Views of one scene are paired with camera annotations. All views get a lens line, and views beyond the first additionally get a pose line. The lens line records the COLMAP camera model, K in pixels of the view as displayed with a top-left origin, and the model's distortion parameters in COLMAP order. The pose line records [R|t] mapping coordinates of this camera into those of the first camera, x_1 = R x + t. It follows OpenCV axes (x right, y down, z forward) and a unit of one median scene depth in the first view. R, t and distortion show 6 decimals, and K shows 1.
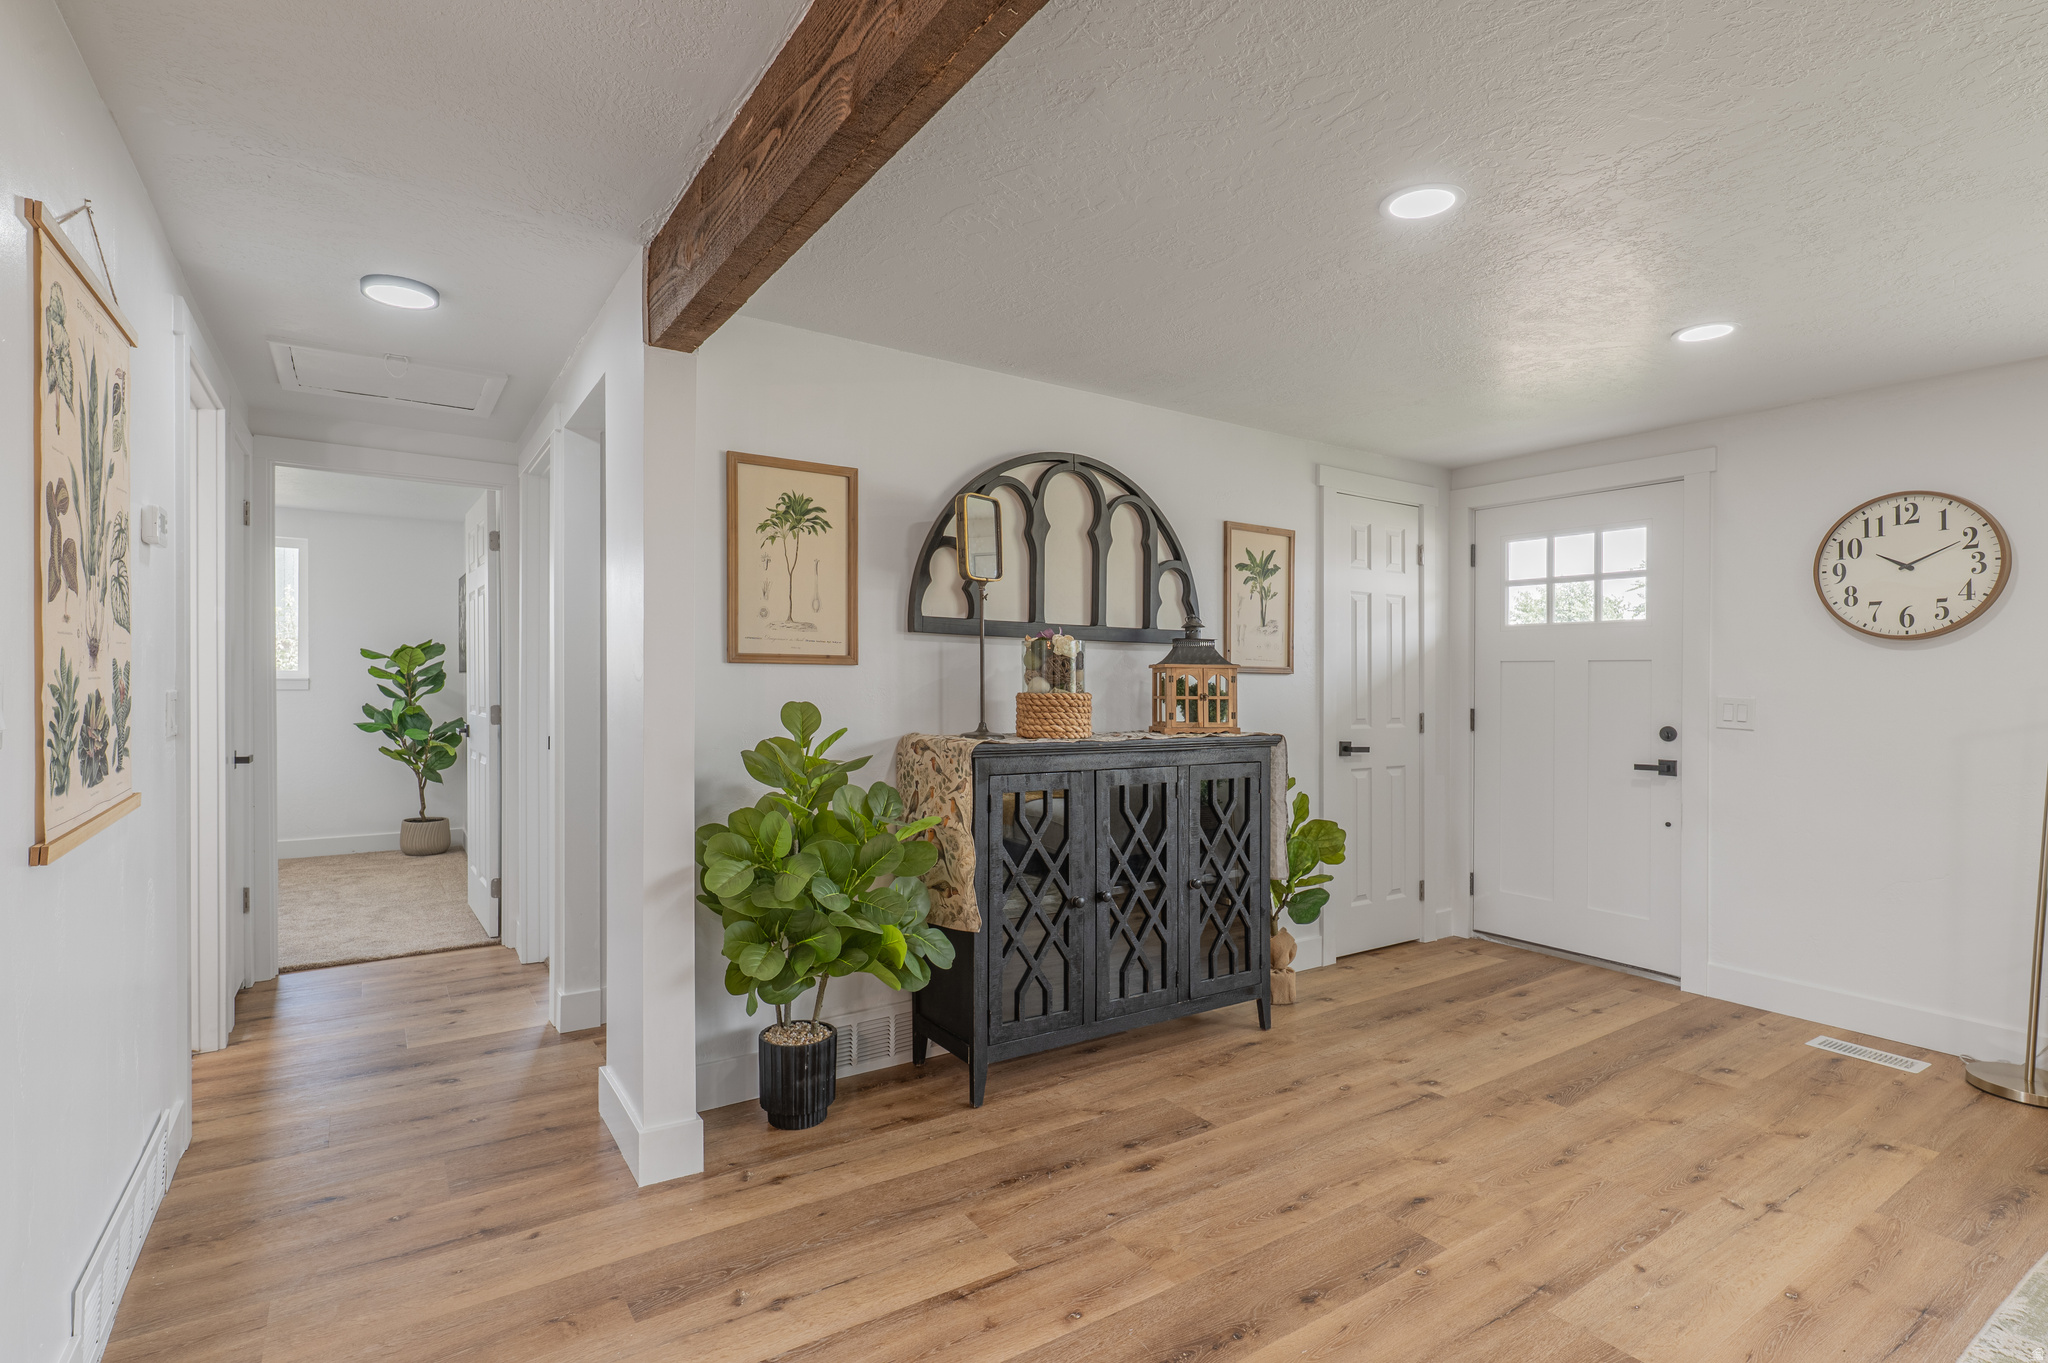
lens RADIAL K [[972.9, 0, 1027.8], [0, 972.9, 684.3], [0, 0, 1]] dist [-0.004230, -0.000202]
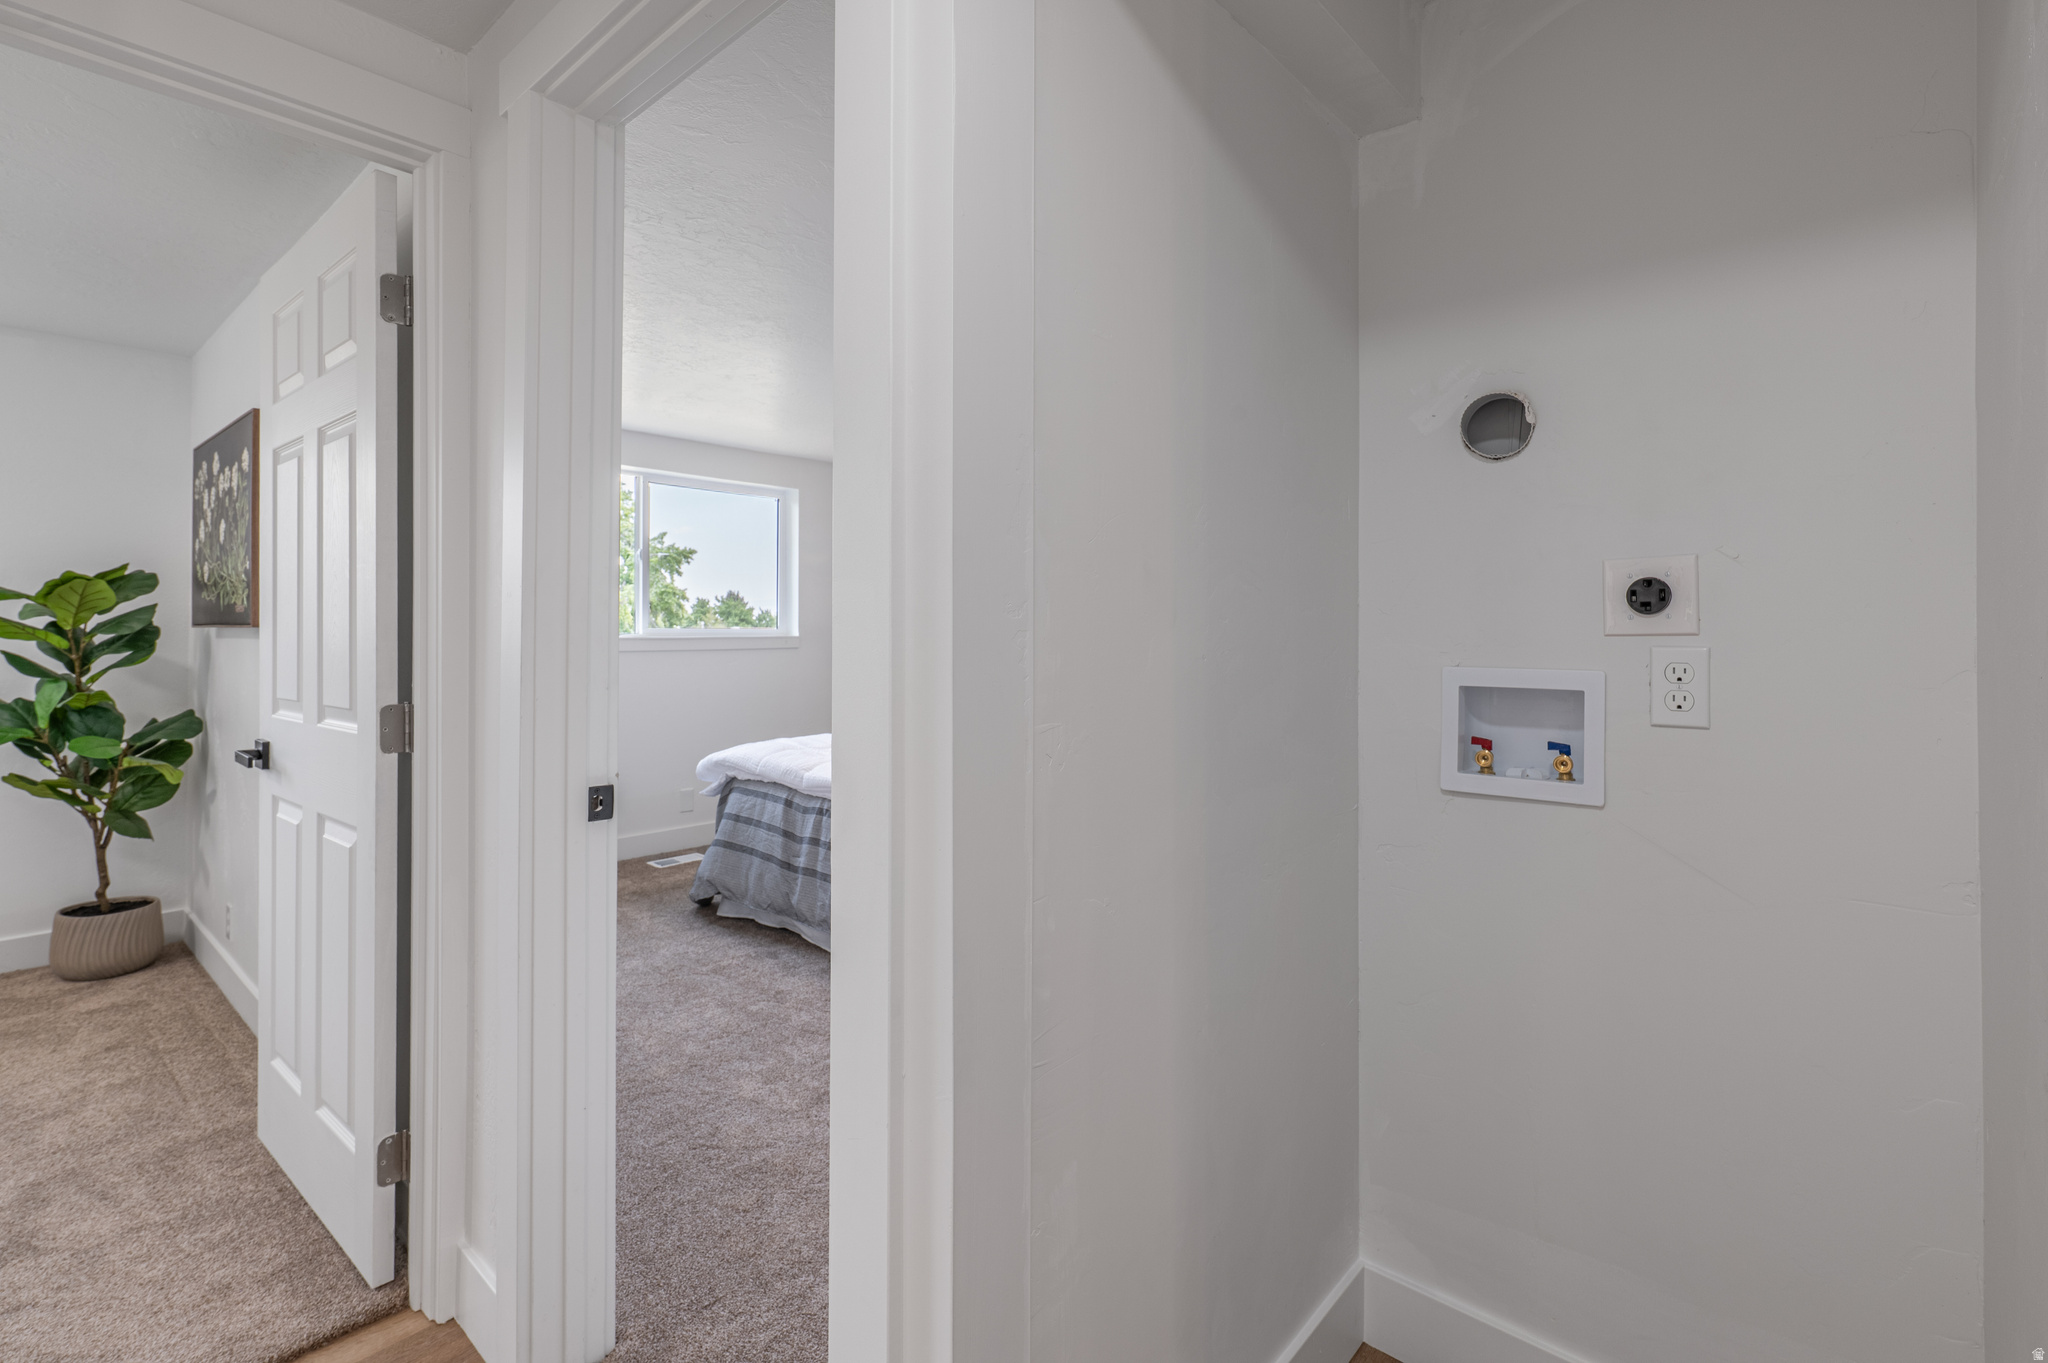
lens RADIAL K [[939.6, 0, 992.5], [0, 939.6, 617.1], [0, 0, 1]] dist [-0.003332, 0.001322]
pose [[0.970523, -0.004171, 0.240972, -0.283711], [0.008738, 0.999802, -0.017889, -0.004186], [-0.240850, 0.019467, 0.970367, 0.398053]]
